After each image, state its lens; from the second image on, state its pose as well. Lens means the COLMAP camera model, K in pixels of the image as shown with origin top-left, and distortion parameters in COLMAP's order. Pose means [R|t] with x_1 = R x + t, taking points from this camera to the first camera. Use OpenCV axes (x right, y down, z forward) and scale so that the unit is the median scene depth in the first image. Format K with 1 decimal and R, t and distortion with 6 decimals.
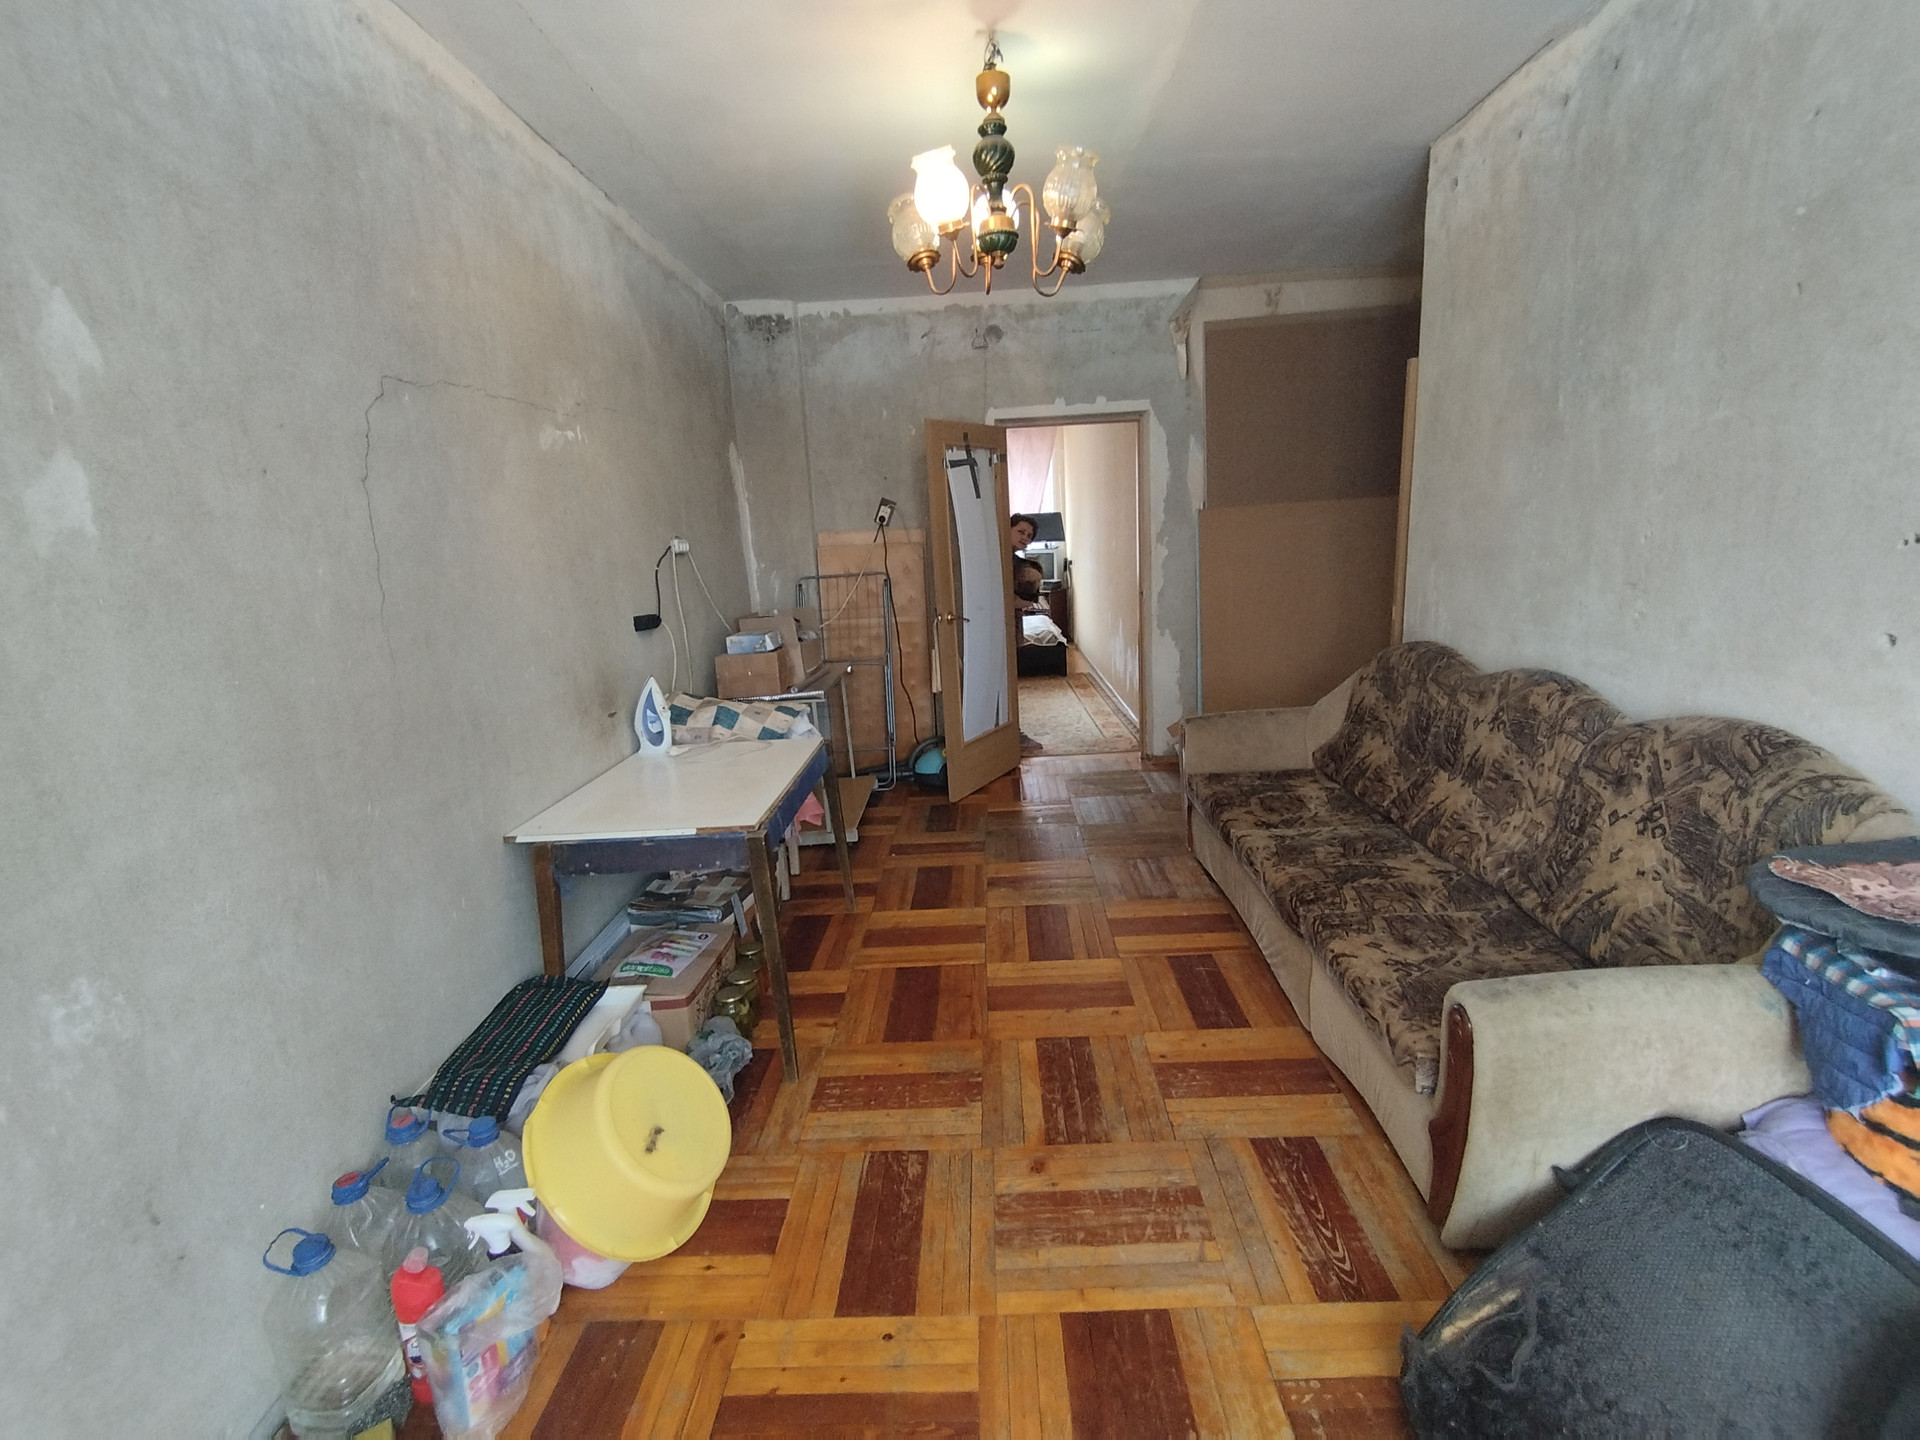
lens RADIAL K [[879.4, 0, 954.4], [0, 879.4, 719.4], [0, 0, 1]] dist [-0.009038, 0.003475]
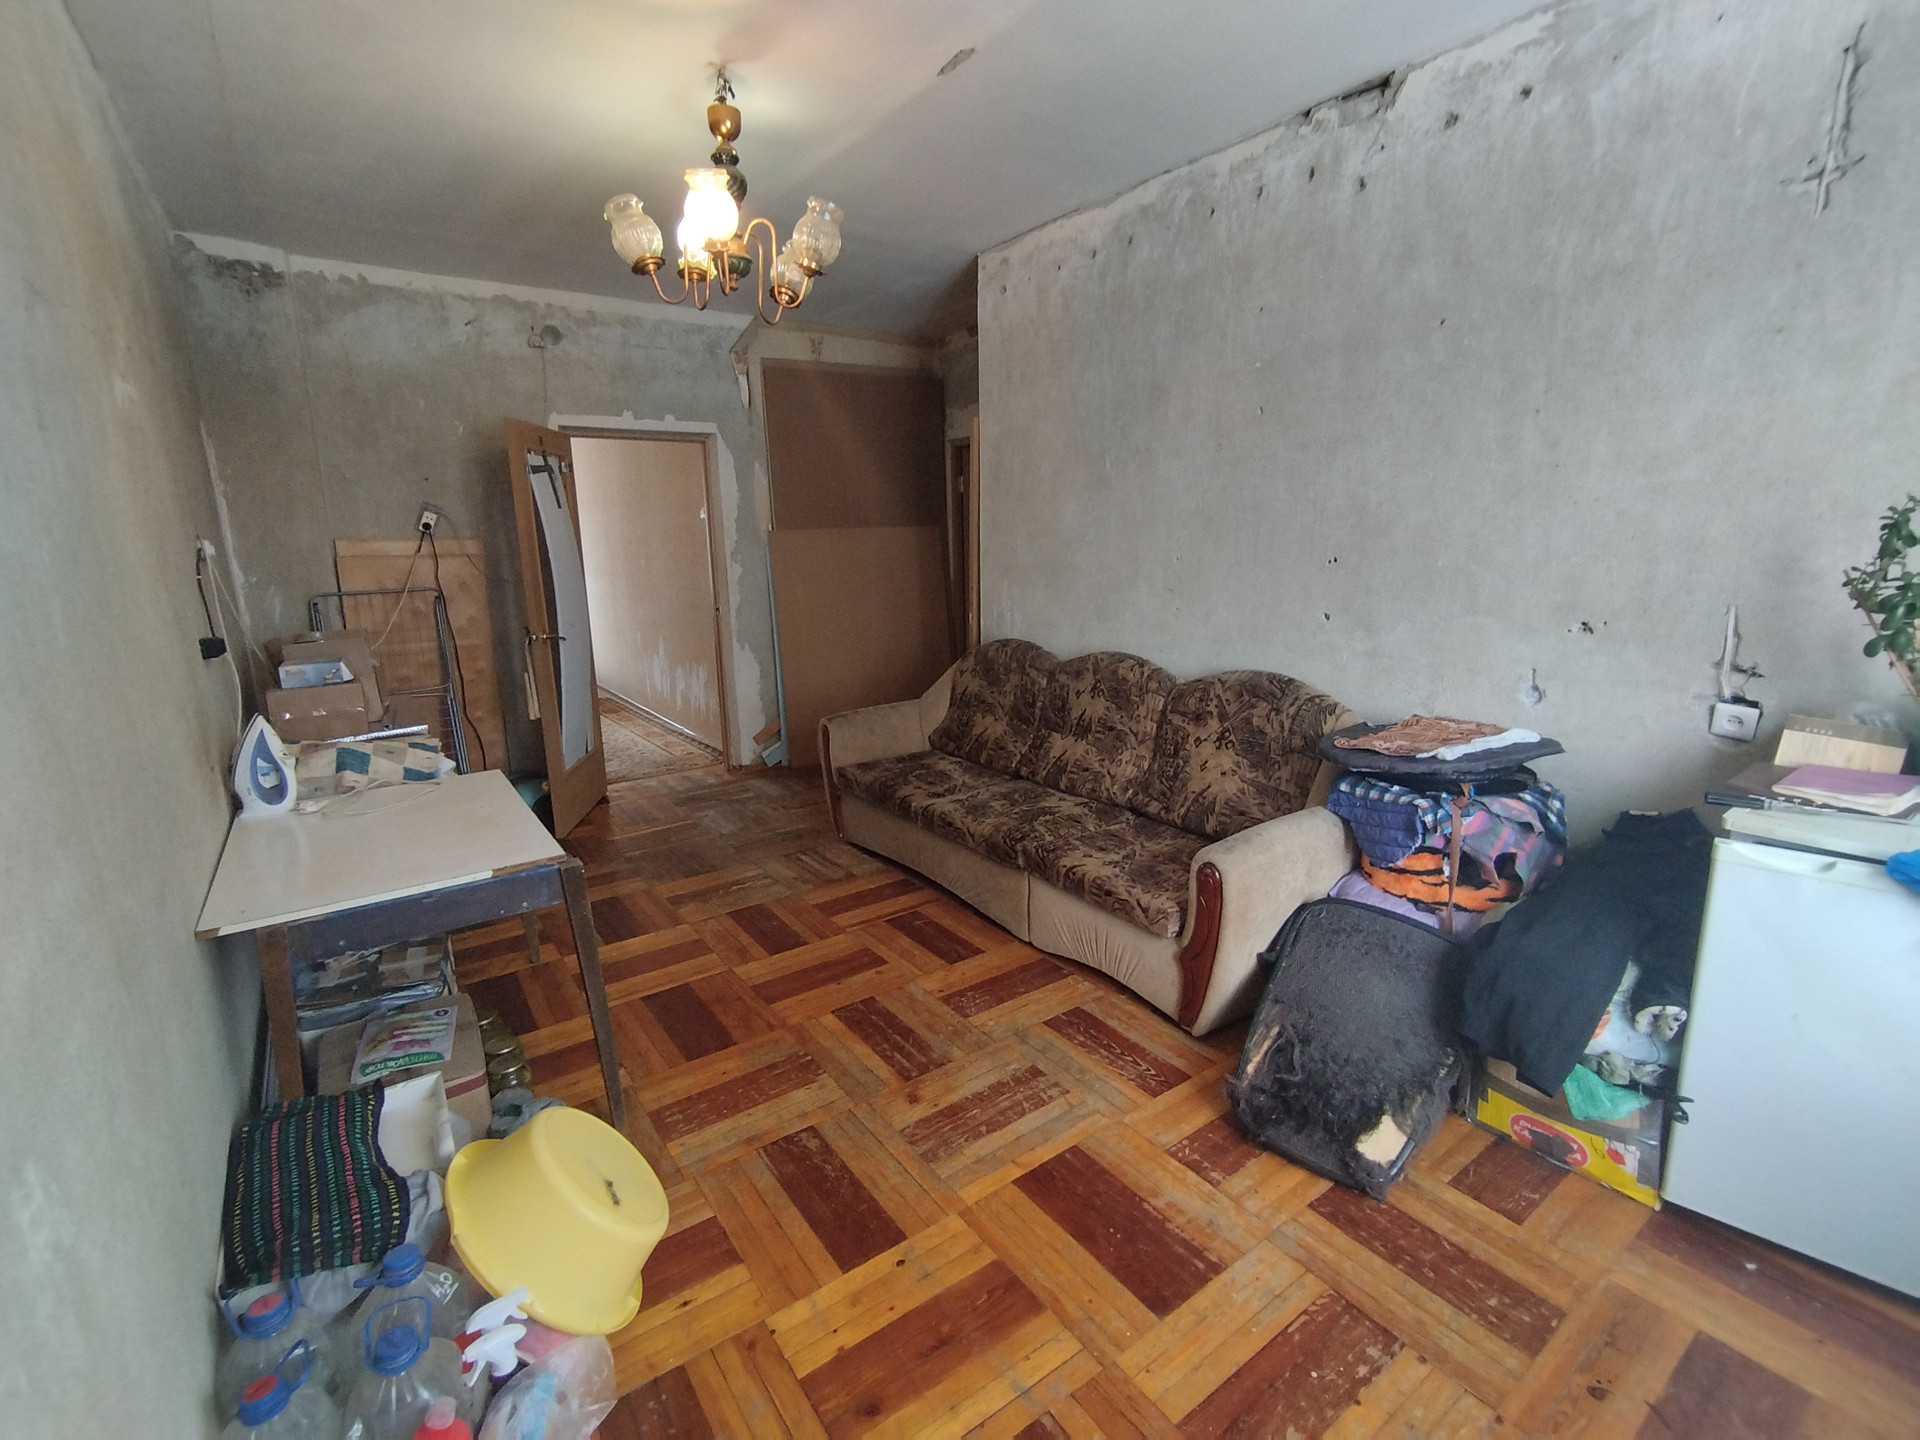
lens RADIAL K [[879.4, 0, 964.4], [0, 879.4, 723.1], [0, 0, 1]] dist [-0.009038, 0.003475]
pose [[0.793553, -0.089384, 0.601900, -0.410185], [0.104634, 0.994463, 0.009730, 0.019528], [-0.599437, 0.055258, 0.798512, 0.024478]]
